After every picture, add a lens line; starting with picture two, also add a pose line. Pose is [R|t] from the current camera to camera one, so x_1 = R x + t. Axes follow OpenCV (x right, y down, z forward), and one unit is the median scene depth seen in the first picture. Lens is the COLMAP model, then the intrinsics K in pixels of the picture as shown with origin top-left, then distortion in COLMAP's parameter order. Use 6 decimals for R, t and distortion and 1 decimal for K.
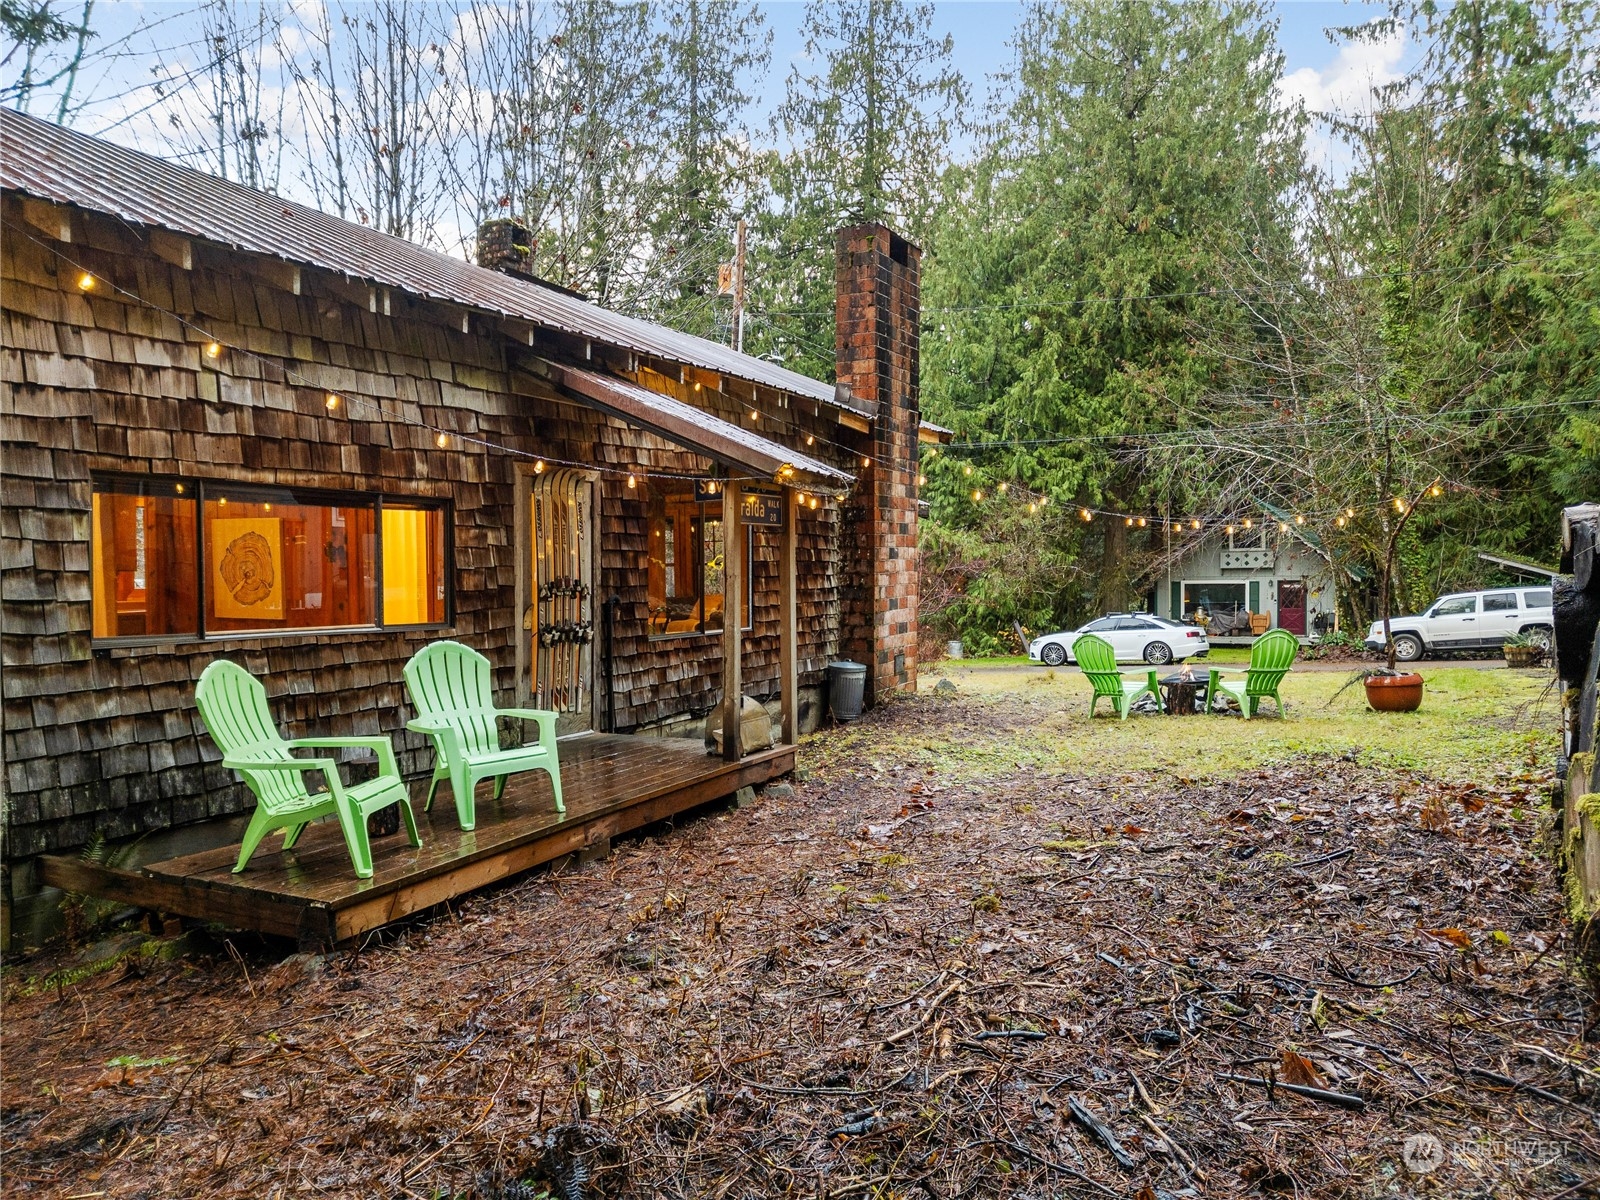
lens RADIAL K [[1119.6, 0, 808.5], [0, 1119.6, 603.2], [0, 0, 1]] dist [0.112185, -0.116140]
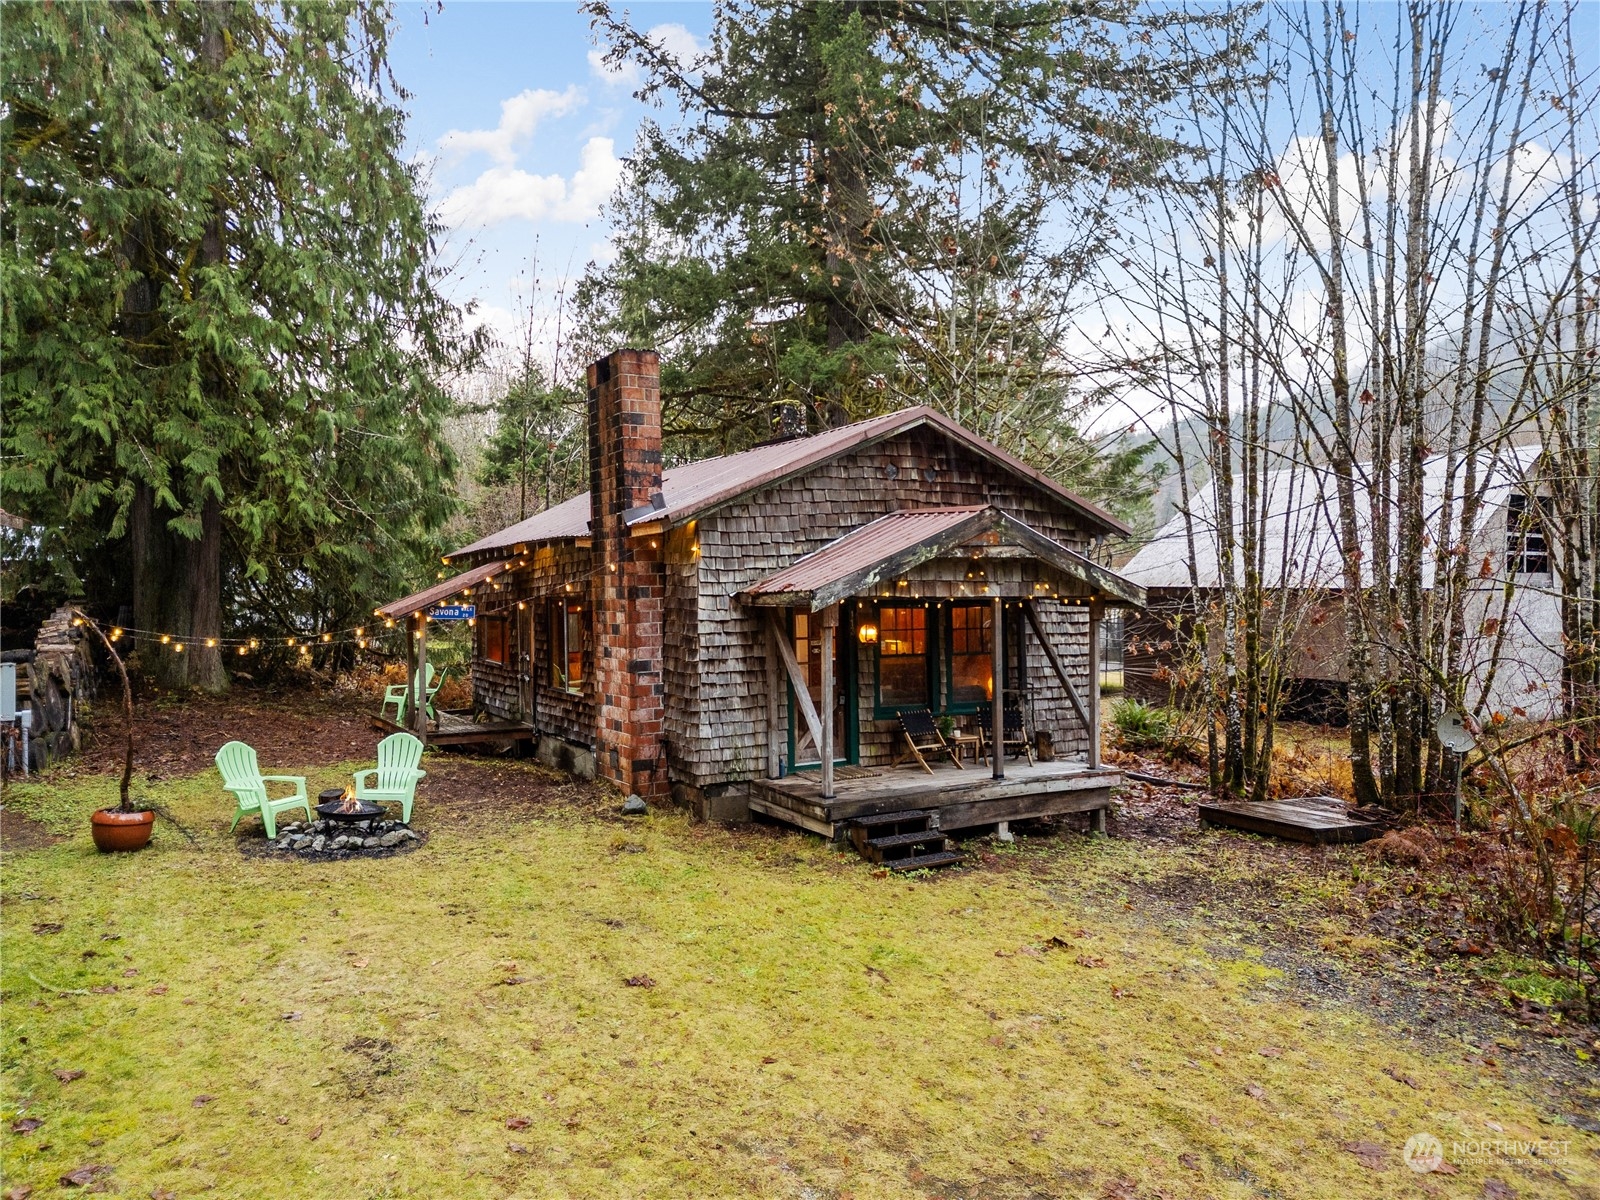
lens RADIAL K [[1091.7, 0, 800.0], [0, 1091.7, 600.0], [0, 0, 1]] dist [0.097015, -0.093675]
pose [[-0.527081, 0.016641, -0.849652, 1.039739], [-0.015964, 0.999438, 0.029478, -0.153096], [0.849665, 0.029101, -0.526519, 2.038583]]
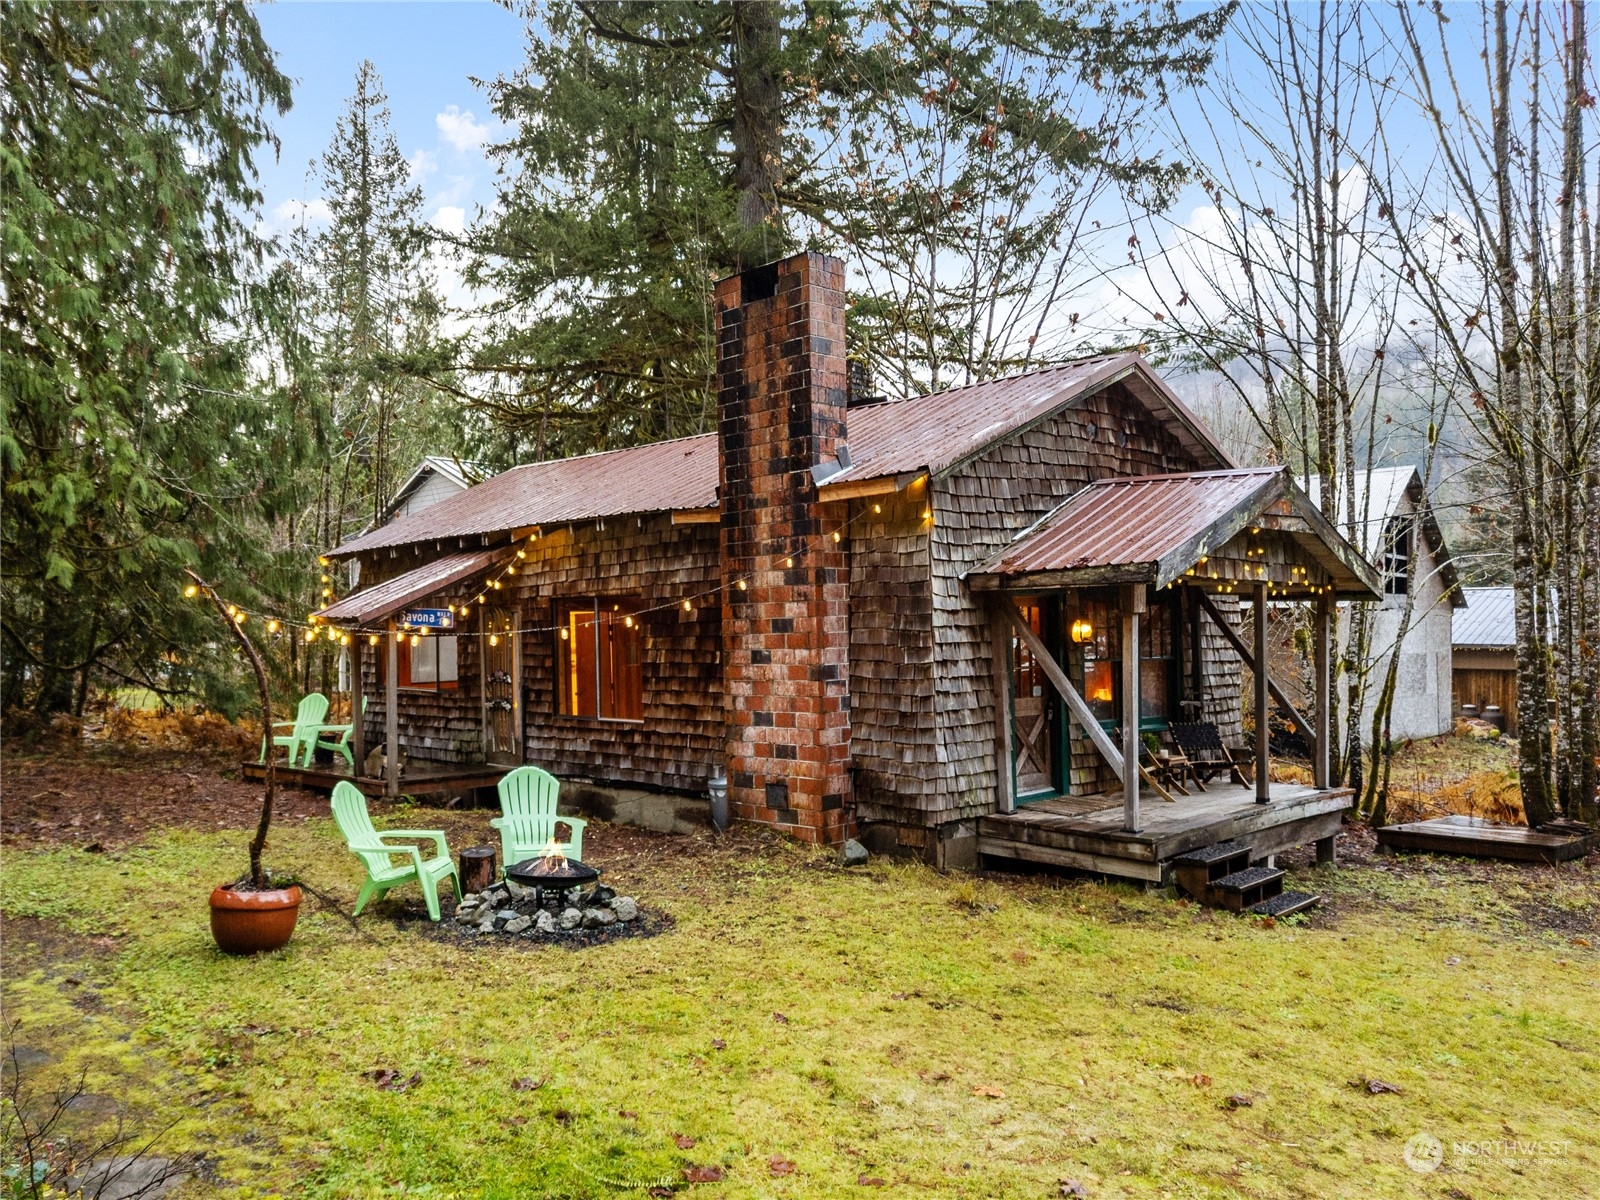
lens RADIAL K [[1189.2, 0, 738.8], [0, 1189.2, 645.7], [0, 0, 1]] dist [0.076115, -0.087119]
pose [[-0.314778, 0.020136, -0.948952, 1.078901], [-0.016919, 0.999497, 0.026821, -0.090461], [0.949015, 0.024498, -0.314279, 1.503089]]
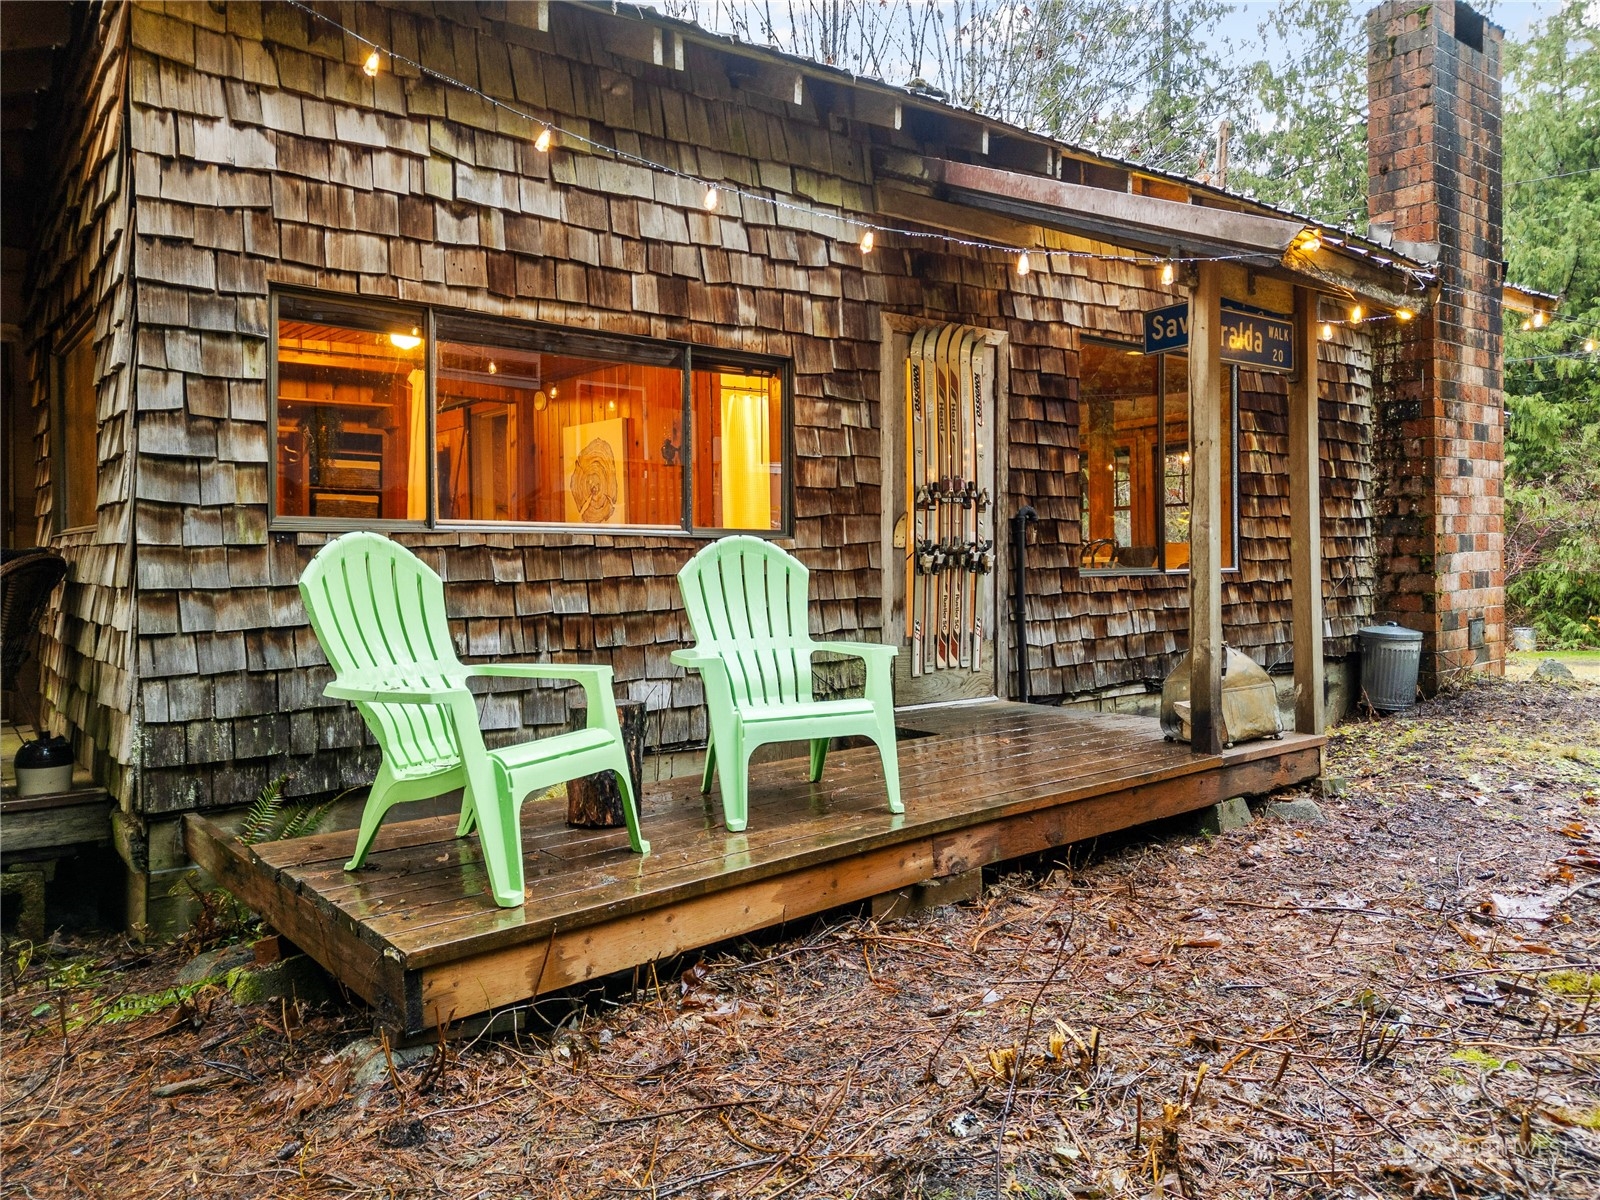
lens RADIAL K [[1134.0, 0, 798.8], [0, 1134.0, 550.6], [0, 0, 1]] dist [0.091005, -0.097864]
pose [[0.915889, -0.007324, -0.401366, -0.014955], [-0.007379, 0.999357, -0.035075, 0.039078], [0.401365, 0.035086, 0.915246, 0.243830]]
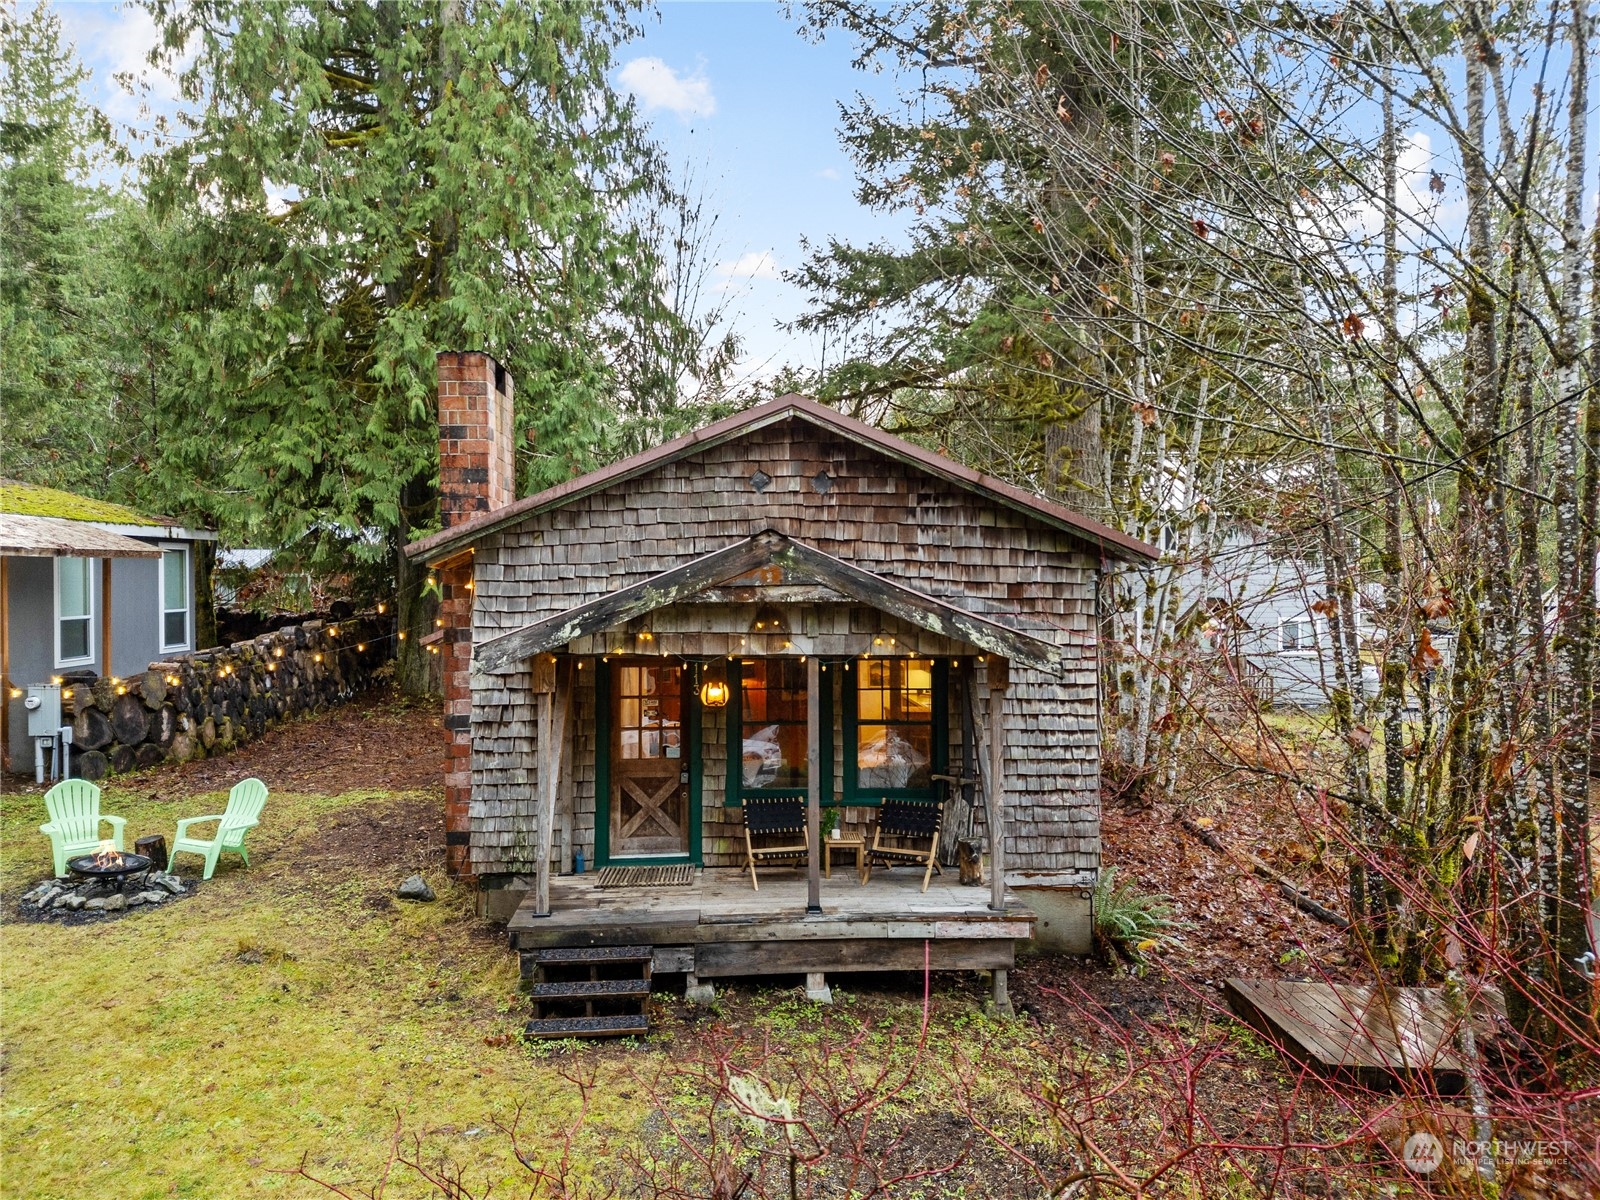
lens RADIAL K [[1105.1, 0, 800.0], [0, 1105.1, 600.0], [0, 0, 1]] dist [0.079963, -0.094463]
pose [[-0.844765, 0.010637, -0.535032, 0.401181], [-0.010787, 0.999261, 0.036897, -0.197884], [0.535029, 0.036940, -0.844025, 2.303891]]
